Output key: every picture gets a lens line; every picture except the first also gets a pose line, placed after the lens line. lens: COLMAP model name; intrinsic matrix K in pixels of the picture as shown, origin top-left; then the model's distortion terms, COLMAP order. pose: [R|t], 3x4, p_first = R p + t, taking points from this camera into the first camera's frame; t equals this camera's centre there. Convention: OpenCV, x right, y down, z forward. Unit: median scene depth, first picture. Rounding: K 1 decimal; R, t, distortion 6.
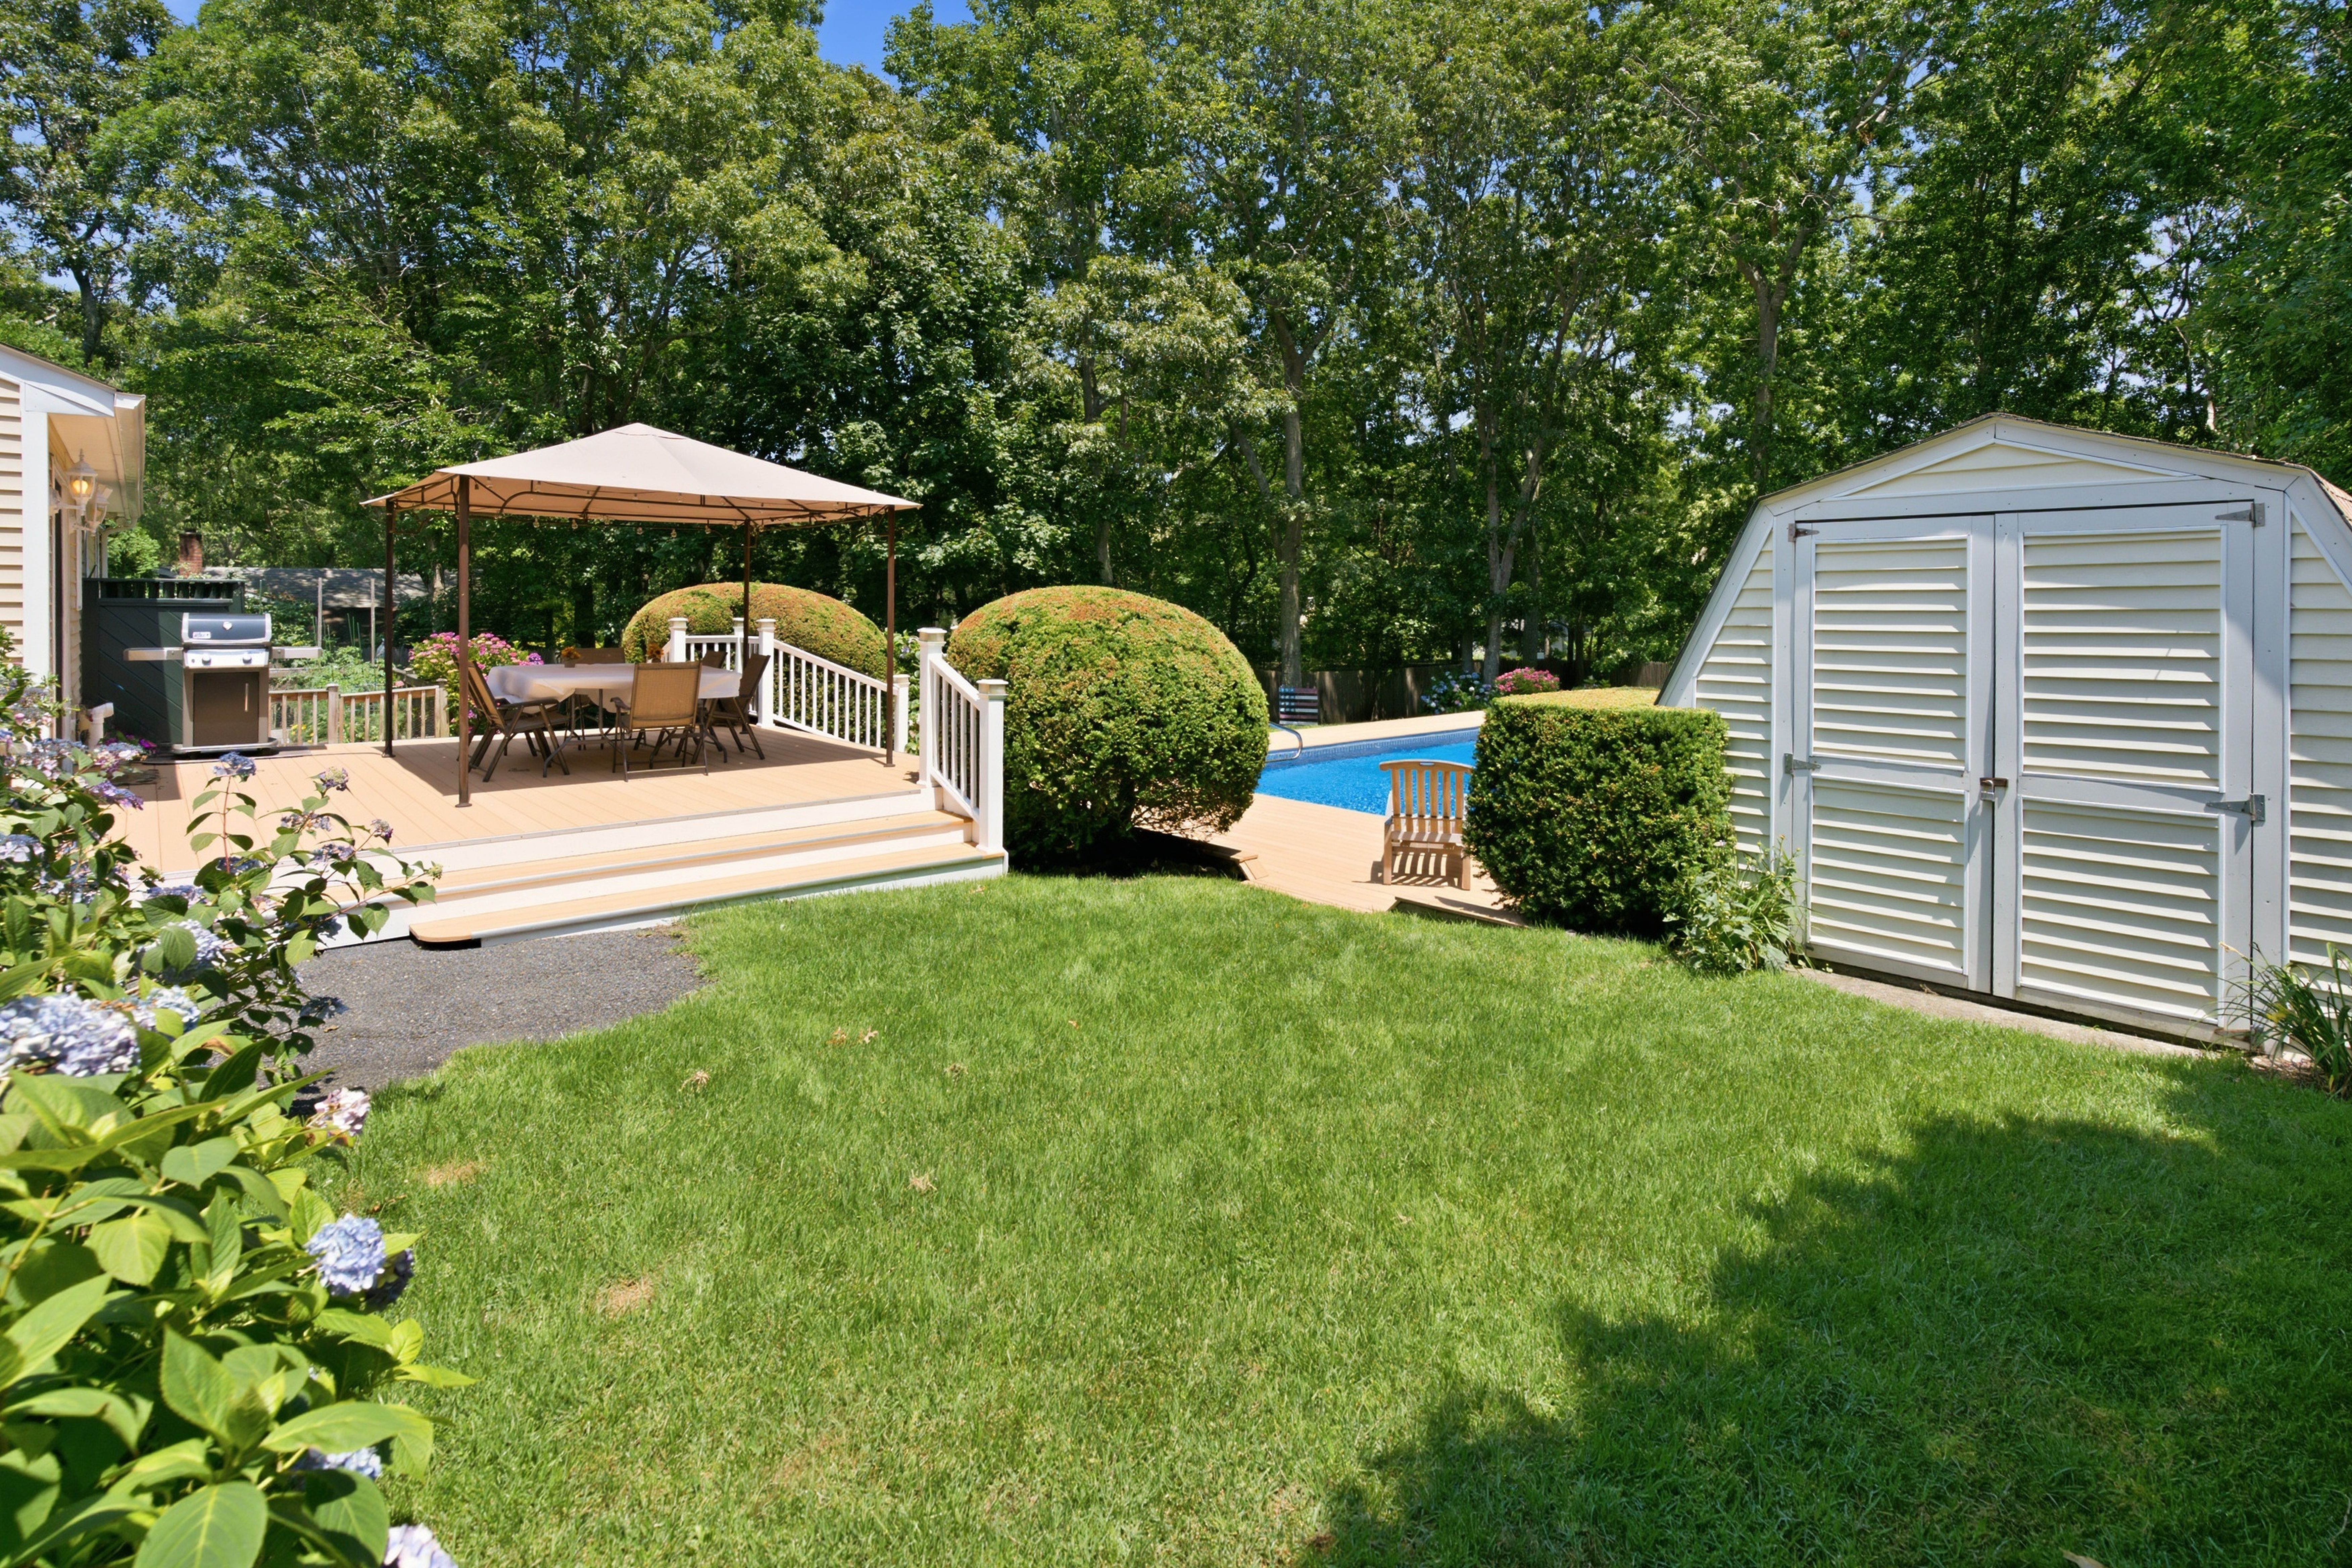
lens RADIAL K [[1121.7, 0, 1177.9], [0, 1121.7, 608.7], [0, 0, 1]] dist [0.000840, 0.000091]
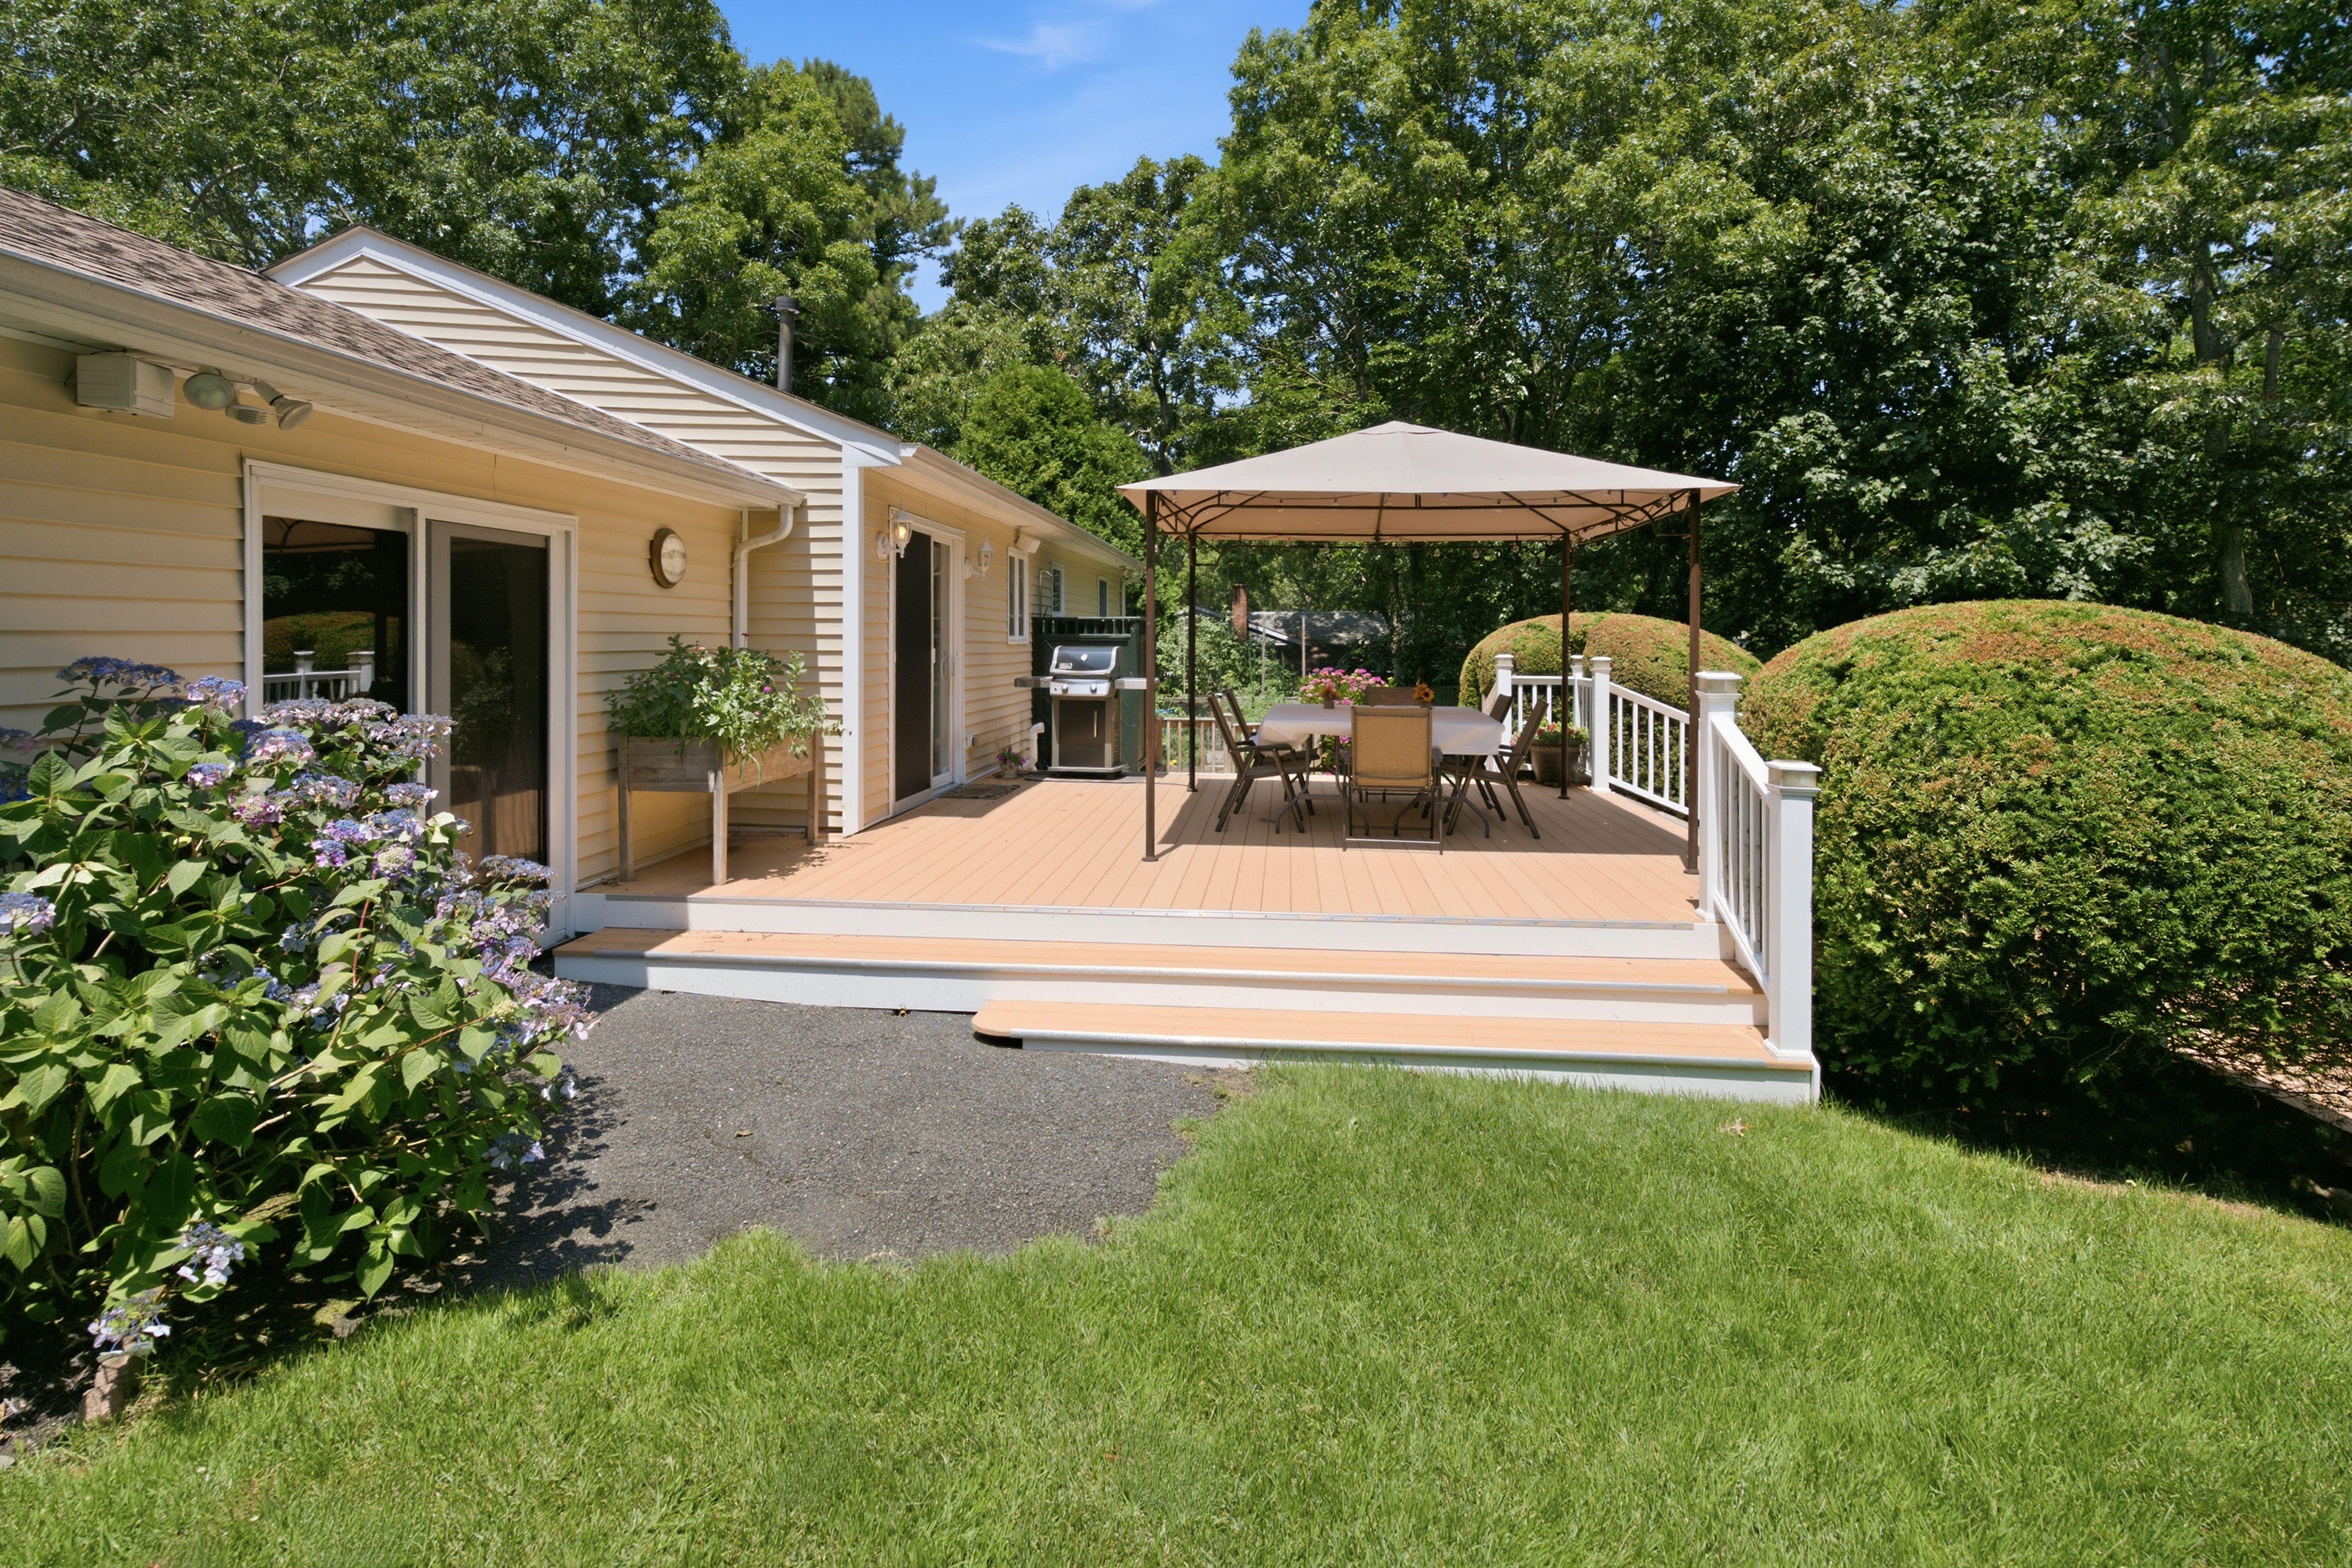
lens RADIAL K [[1166.2, 0, 1181.5], [0, 1166.2, 653.1], [0, 0, 1]] dist [0.000765, -0.000687]
pose [[0.688149, 0.005748, -0.725547, 0.036321], [-0.003229, 0.999983, 0.004860, 0.003242], [0.725562, -0.001001, 0.688156, 0.231664]]
